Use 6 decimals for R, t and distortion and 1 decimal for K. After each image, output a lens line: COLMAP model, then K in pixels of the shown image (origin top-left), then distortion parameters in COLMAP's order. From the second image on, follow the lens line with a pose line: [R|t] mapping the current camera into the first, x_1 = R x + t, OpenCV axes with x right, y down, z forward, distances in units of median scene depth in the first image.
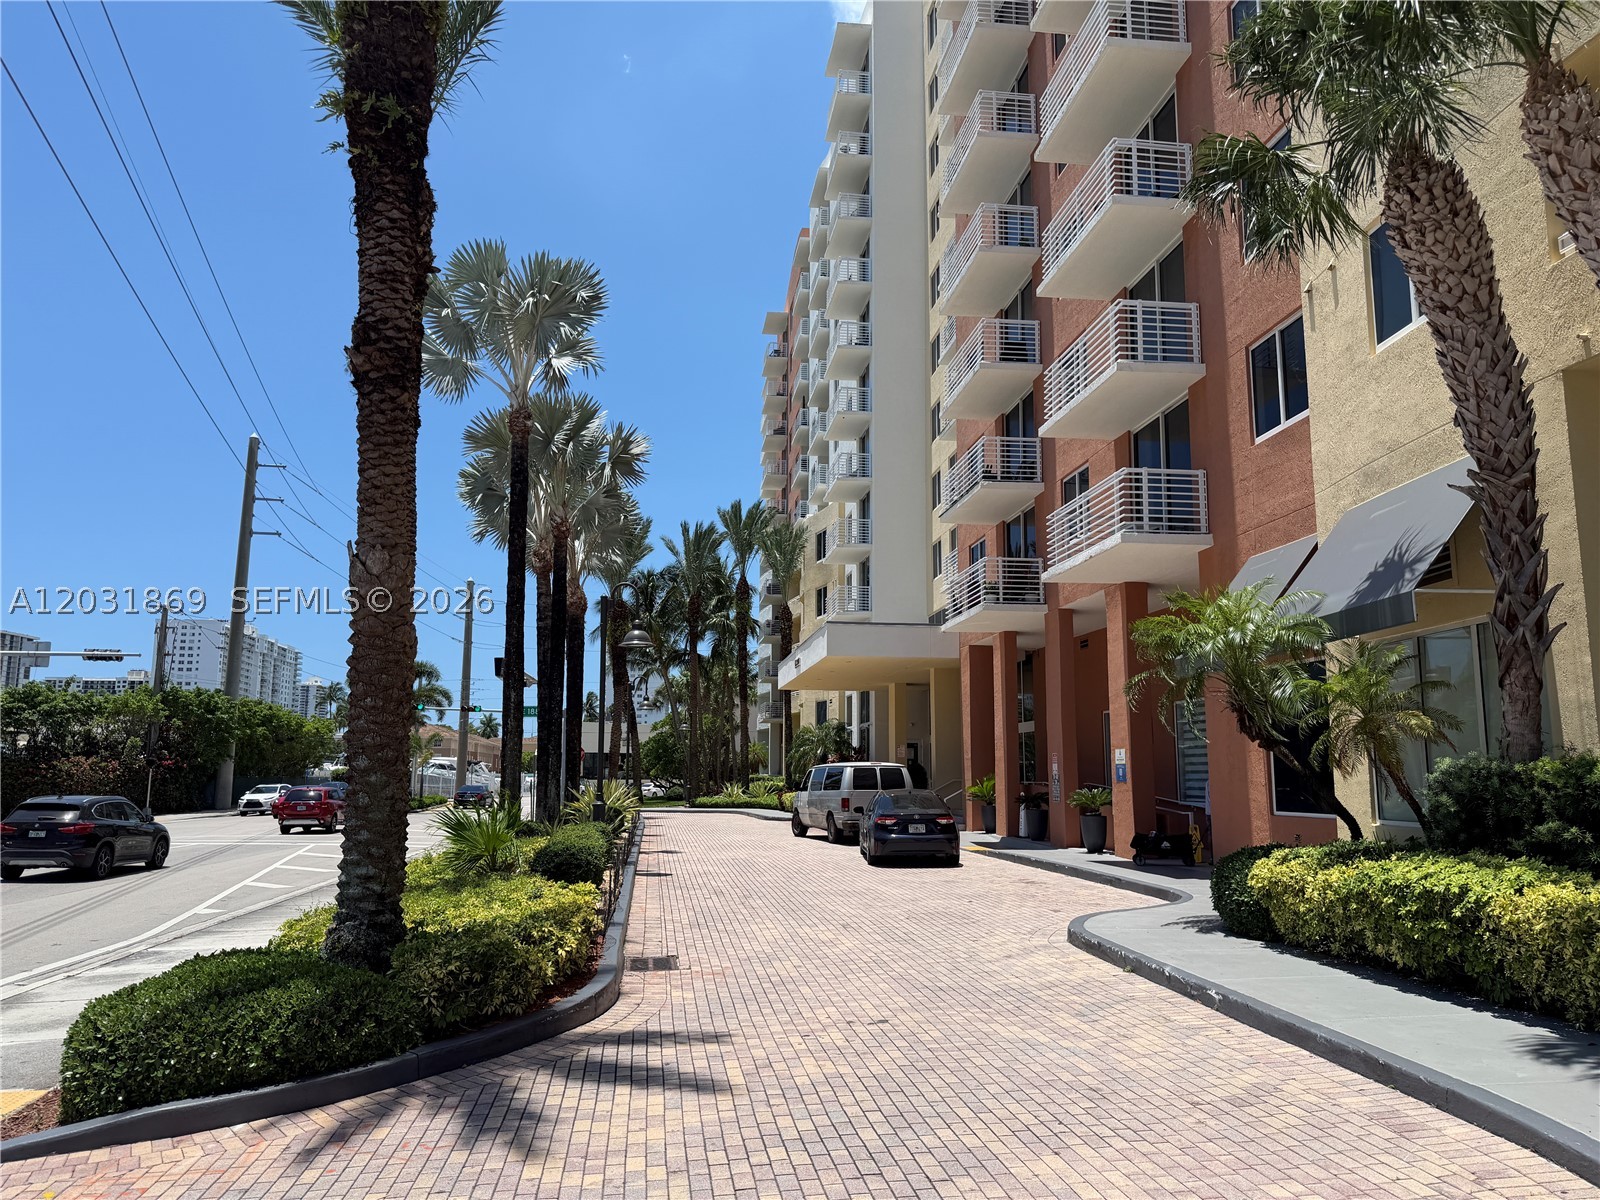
lens RADIAL K [[1111.9, 0, 799.1], [0, 1111.9, 610.5], [0, 0, 1]] dist [0.038300, -0.050702]
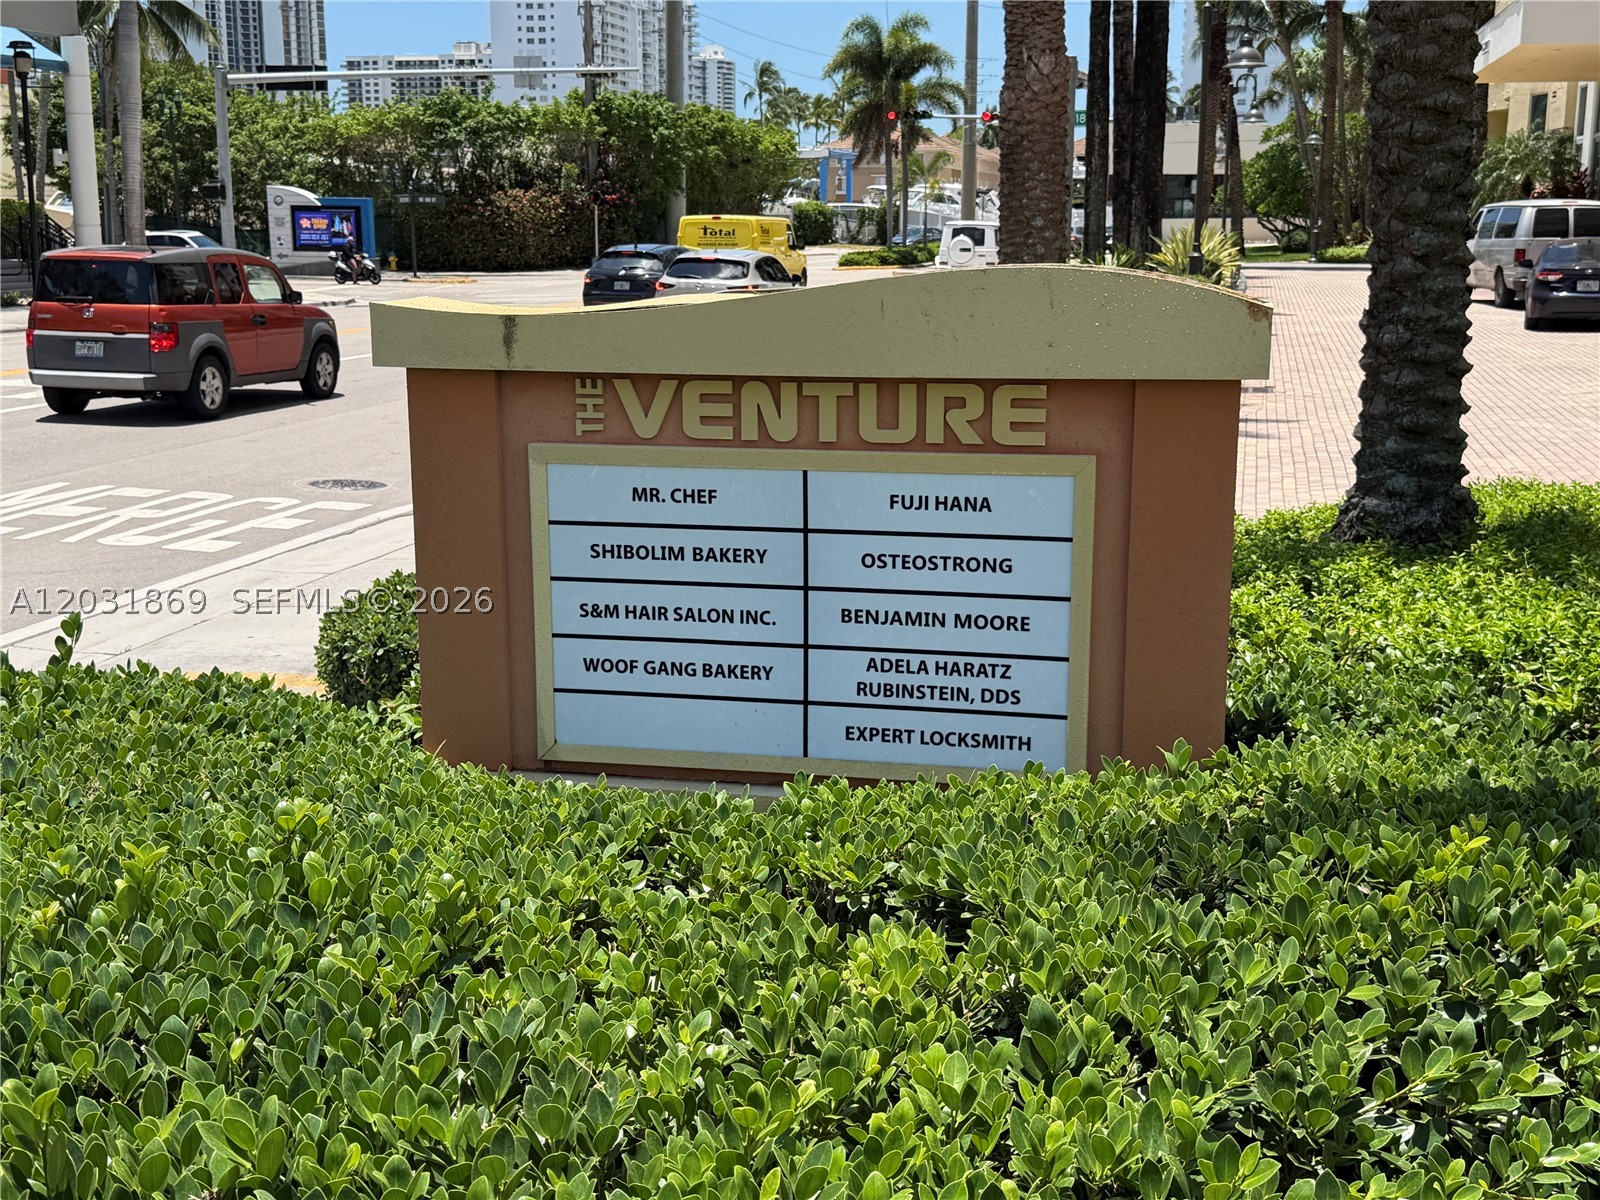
lens RADIAL K [[1913.5, 0, 824.4], [0, 1913.5, 617.1], [0, 0, 1]] dist [0.247784, -0.658482]
pose [[0.940635, 0.070573, -0.332003, 0.029588], [0.049040, 0.939625, 0.338674, -0.036713], [0.335860, -0.334850, 0.880383, -0.217479]]
